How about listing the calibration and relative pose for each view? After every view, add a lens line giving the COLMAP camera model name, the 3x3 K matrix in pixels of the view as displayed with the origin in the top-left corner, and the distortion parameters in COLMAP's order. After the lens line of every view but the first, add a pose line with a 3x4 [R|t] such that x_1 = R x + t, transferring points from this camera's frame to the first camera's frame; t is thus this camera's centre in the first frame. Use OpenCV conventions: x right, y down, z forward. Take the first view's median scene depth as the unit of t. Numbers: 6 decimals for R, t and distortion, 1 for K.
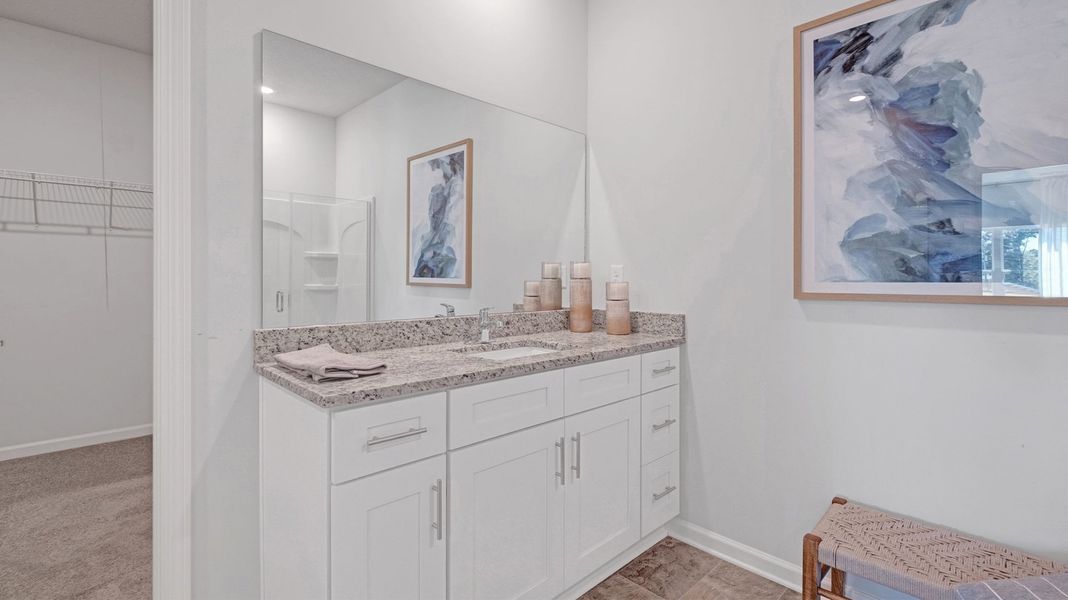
lens RADIAL K [[465.8, 0, 528.7], [0, 465.8, 278.8], [0, 0, 1]] dist [-0.007272, -0.001499]
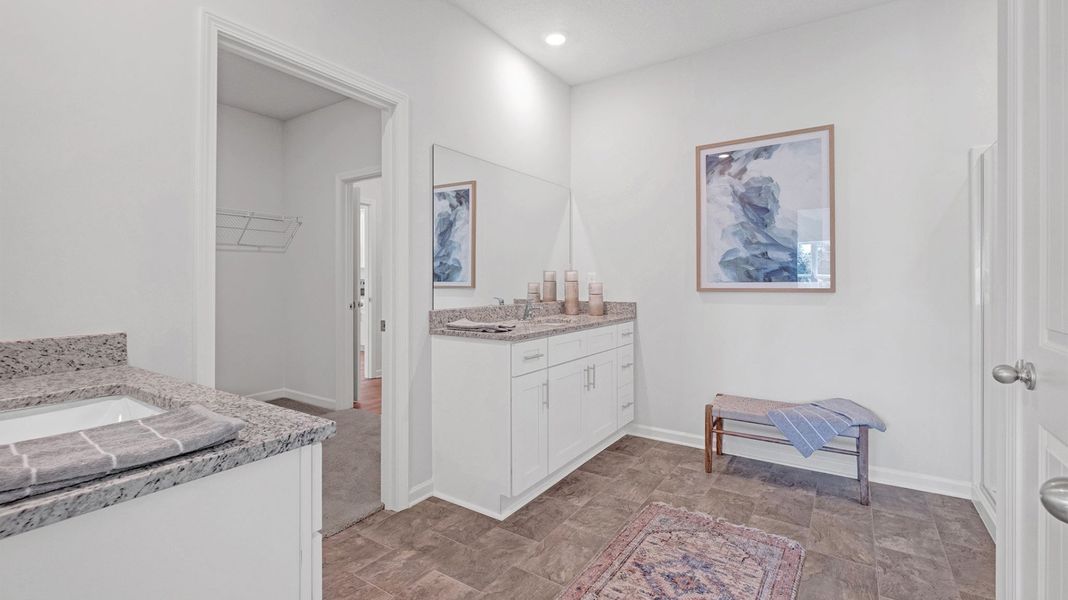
lens RADIAL K [[465.8, 0, 519.6], [0, 465.8, 283.2], [0, 0, 1]] dist [-0.007272, -0.001499]
pose [[0.976511, -0.003072, 0.215447, -0.456074], [0.003232, 0.999995, -0.000392, 0.006630], [-0.215445, 0.001079, 0.976515, -0.584129]]
